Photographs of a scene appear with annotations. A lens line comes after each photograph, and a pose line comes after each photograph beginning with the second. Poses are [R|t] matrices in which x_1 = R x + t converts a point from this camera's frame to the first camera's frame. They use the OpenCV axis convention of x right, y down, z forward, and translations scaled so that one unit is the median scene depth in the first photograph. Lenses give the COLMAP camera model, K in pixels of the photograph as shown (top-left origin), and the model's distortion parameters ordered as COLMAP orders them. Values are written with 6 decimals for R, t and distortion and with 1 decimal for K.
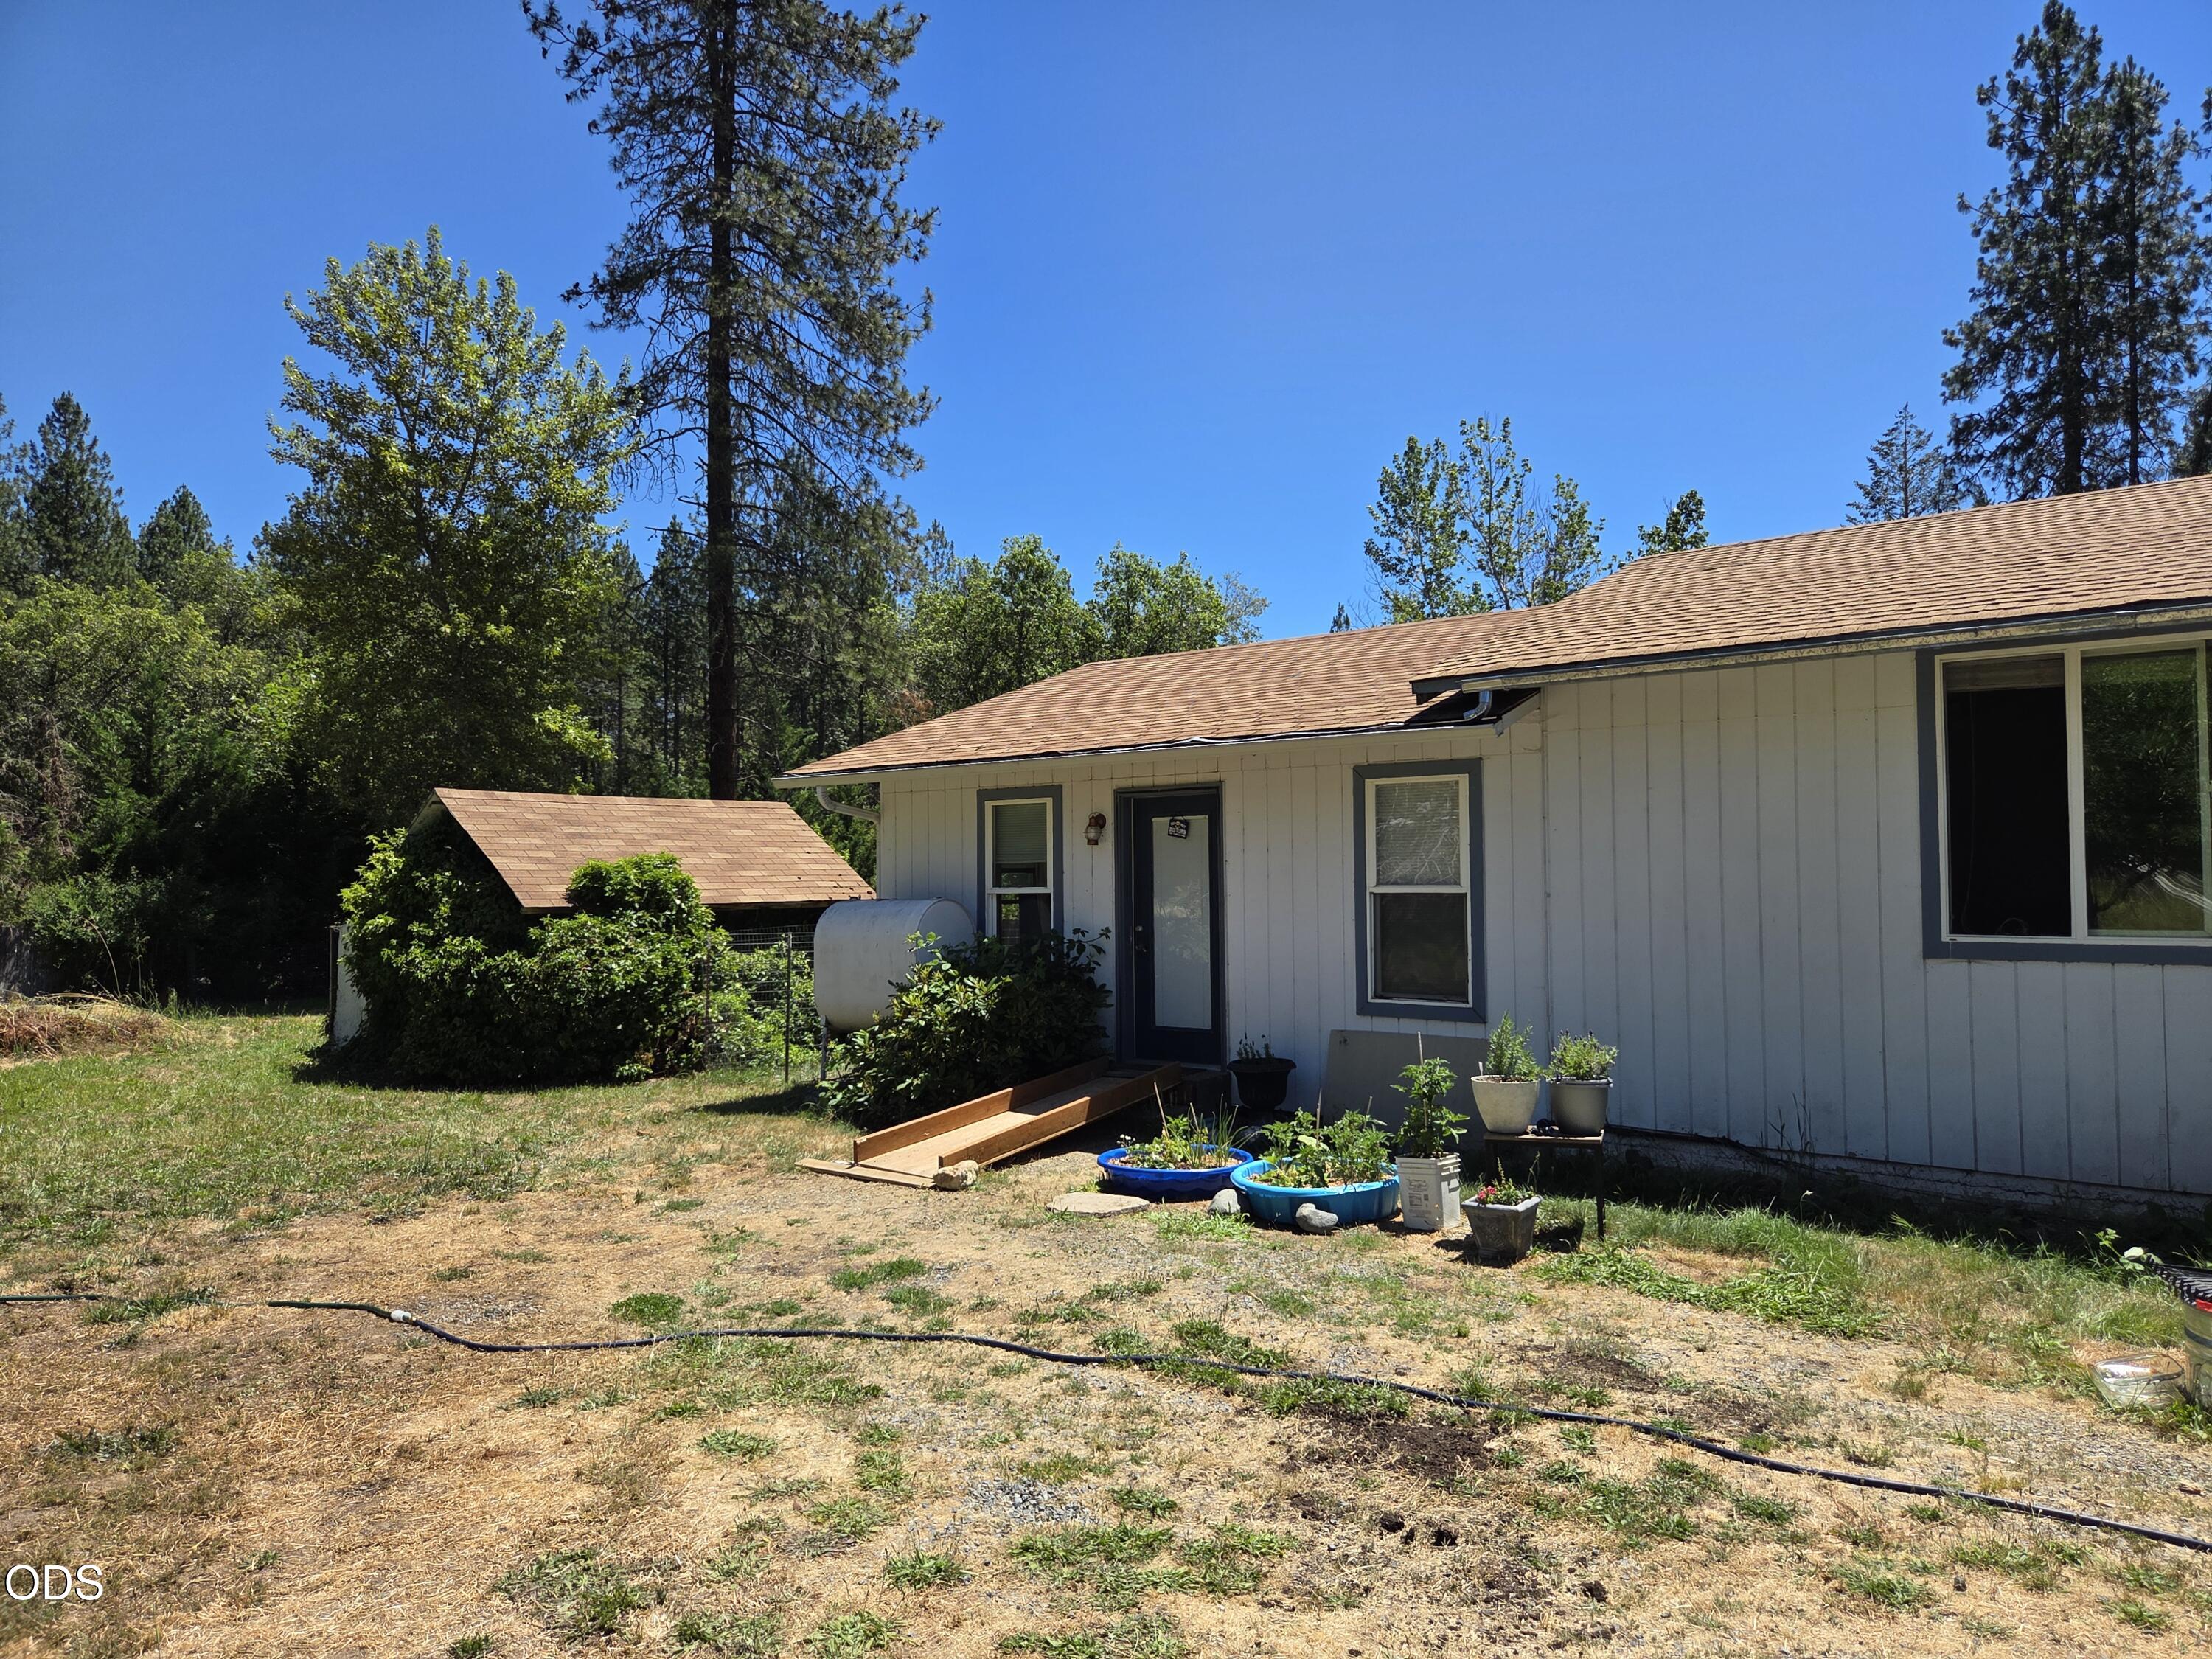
lens RADIAL K [[1498.8, 0, 1106.0], [0, 1498.8, 829.5], [0, 0, 1]] dist [0.024121, -0.002552]
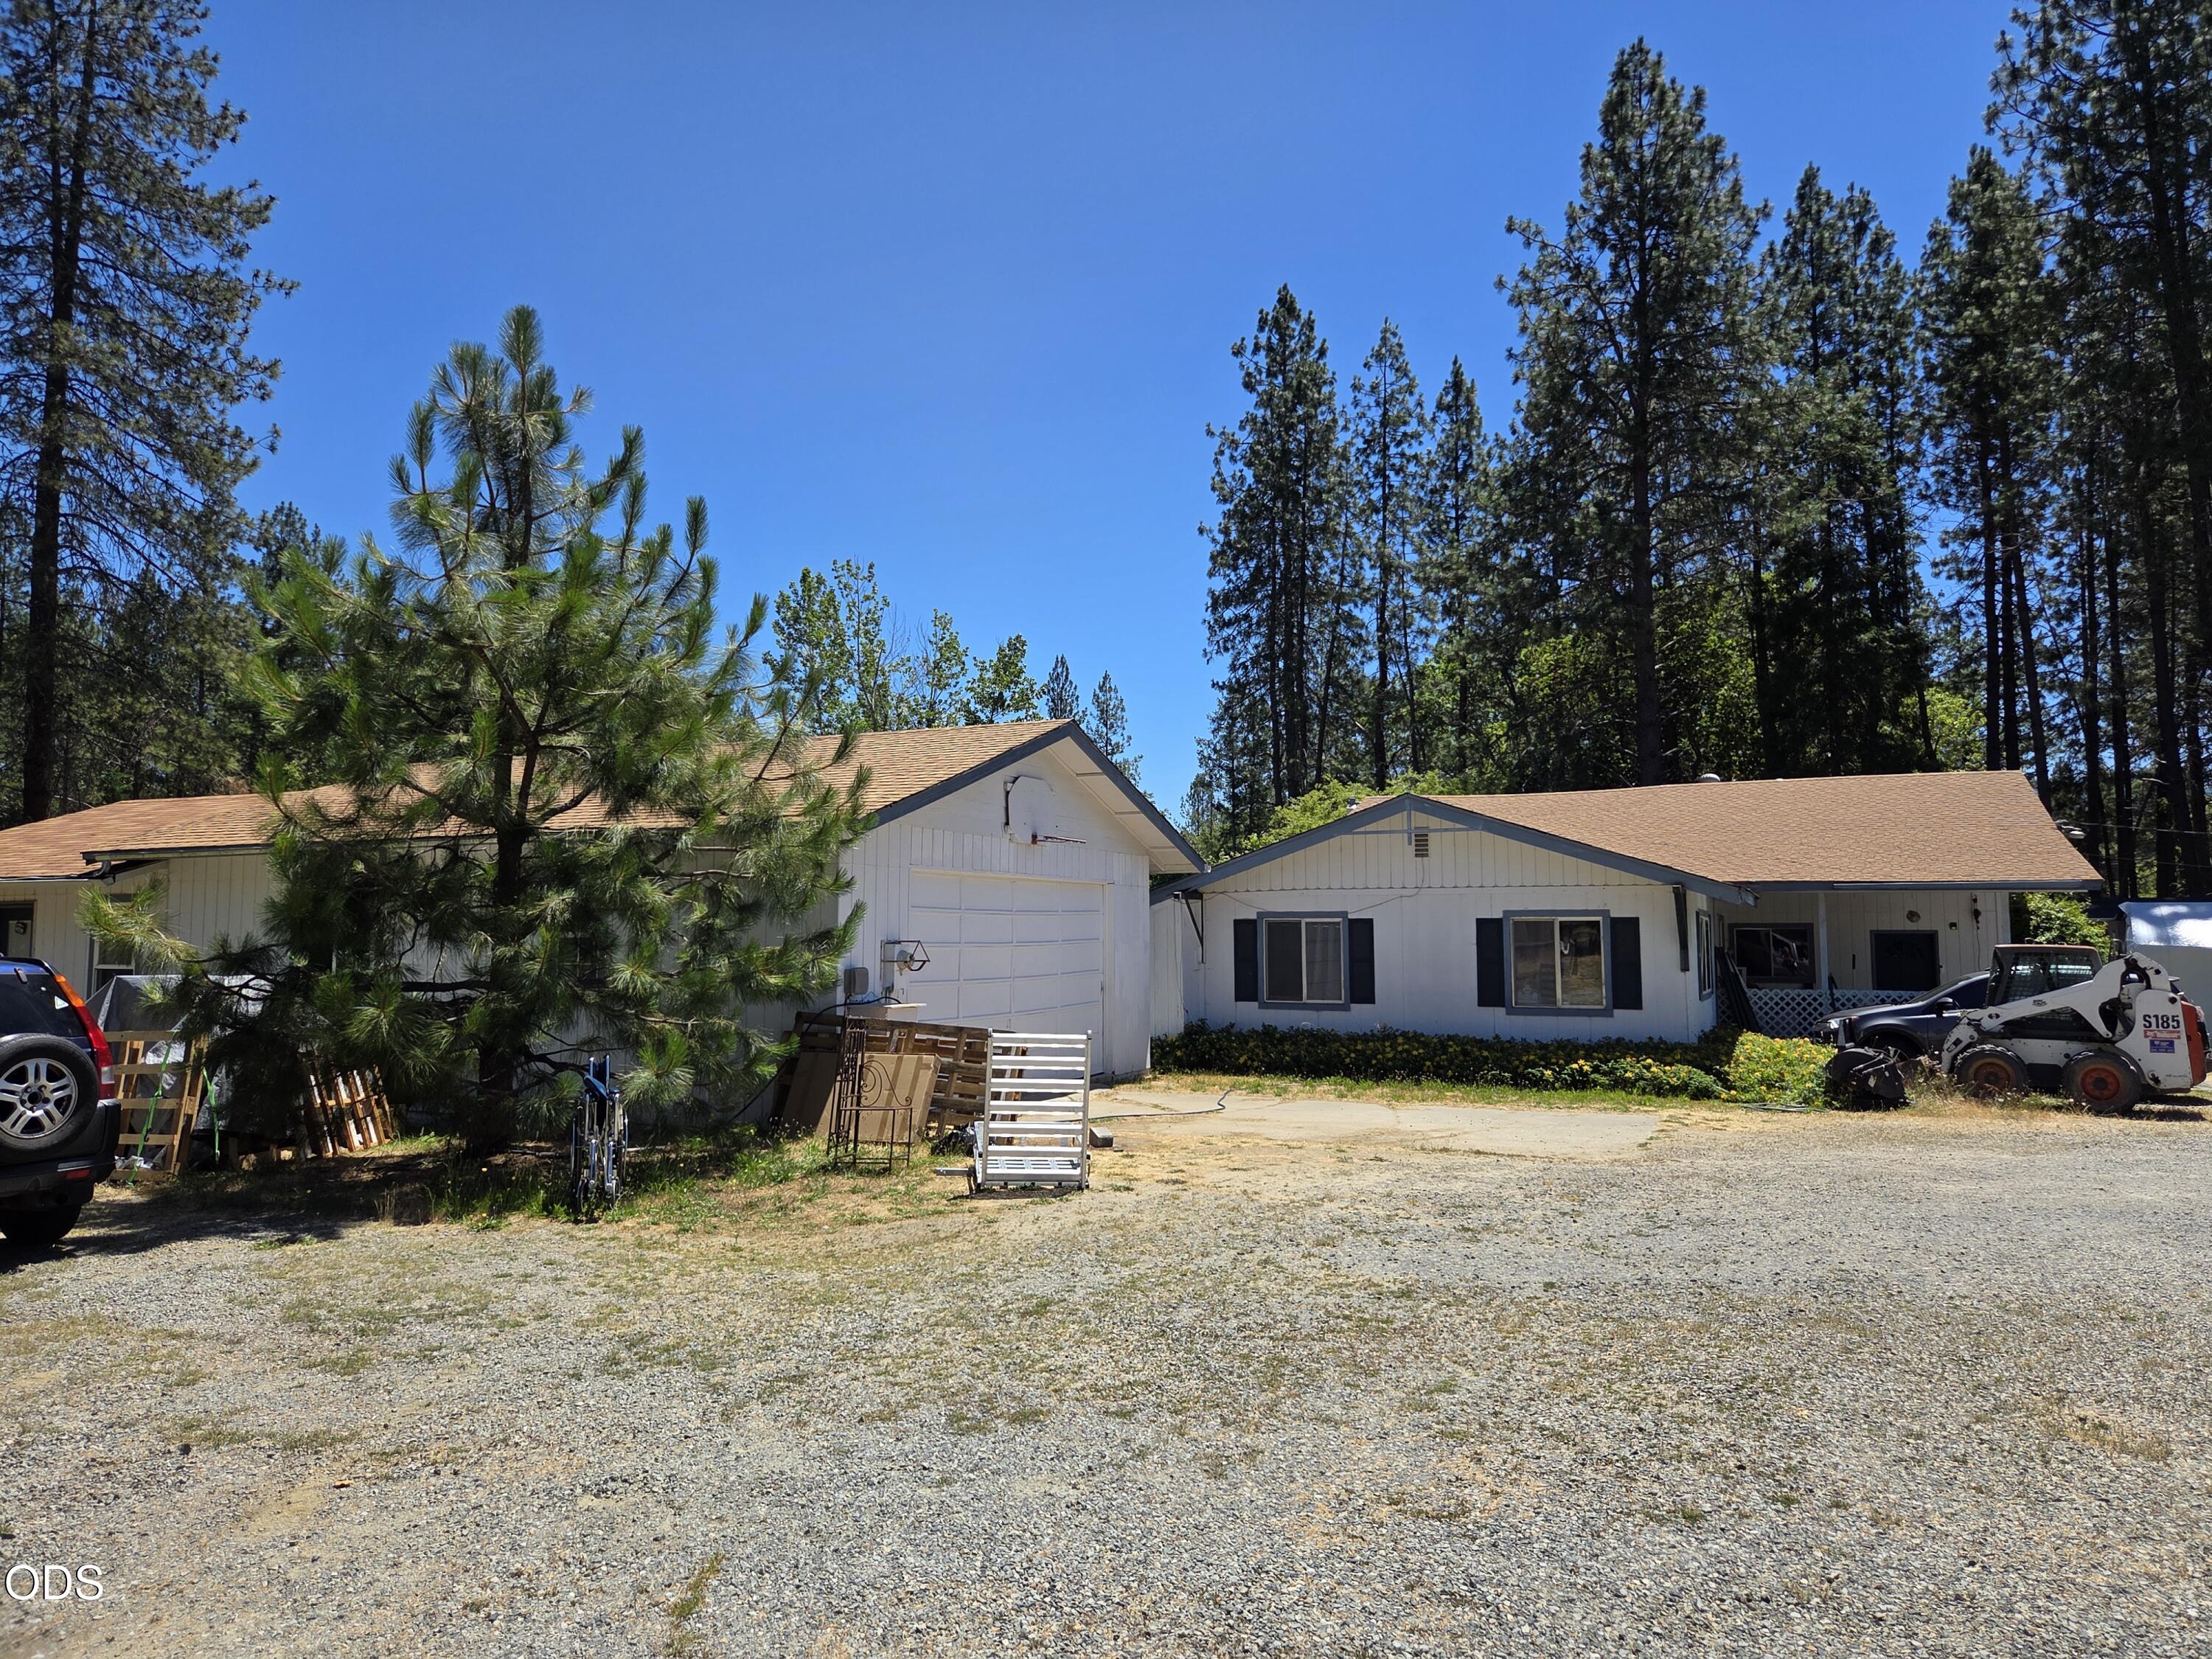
lens RADIAL K [[1464.0, 0, 1164.1], [0, 1464.0, 819.1], [0, 0, 1]] dist [0.027372, -0.034517]
pose [[0.957790, 0.025340, 0.286349, 0.216718], [-0.011393, 0.998671, -0.050270, -0.014906], [-0.287242, 0.044886, 0.956806, -0.244274]]
